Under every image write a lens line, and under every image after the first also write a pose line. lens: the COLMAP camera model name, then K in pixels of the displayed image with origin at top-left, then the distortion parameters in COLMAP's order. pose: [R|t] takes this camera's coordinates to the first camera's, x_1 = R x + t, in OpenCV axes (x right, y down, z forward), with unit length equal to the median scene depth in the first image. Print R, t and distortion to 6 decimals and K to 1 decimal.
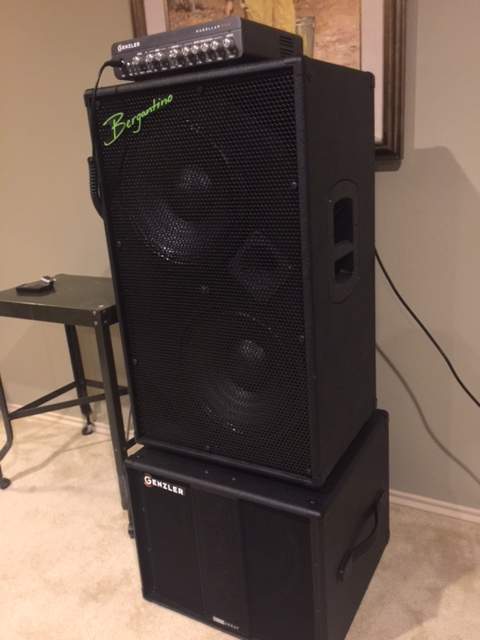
lens RADIAL K [[551.6, 0, 242.0], [0, 551.6, 320.2], [0, 0, 1]] dist [0.039920, -0.040979]
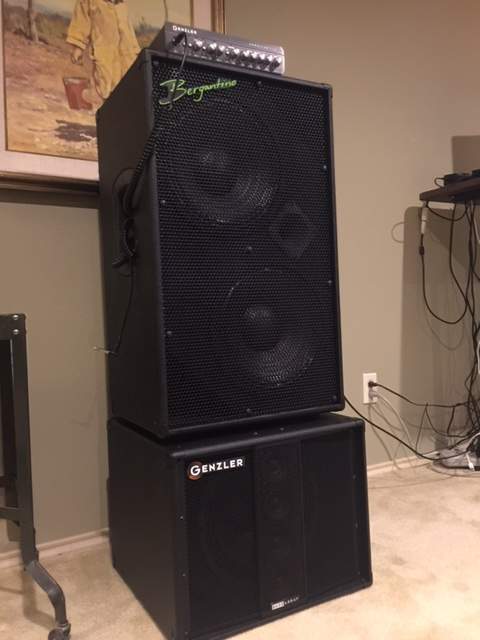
lens RADIAL K [[551.6, 0, 240.4], [0, 551.6, 322.1], [0, 0, 1]] dist [0.039920, -0.040979]
pose [[0.525536, 0.037881, 0.849927, -1.031947], [0.248239, 0.948709, -0.195778, 0.300421], [-0.813750, 0.313874, 0.489177, 0.523312]]
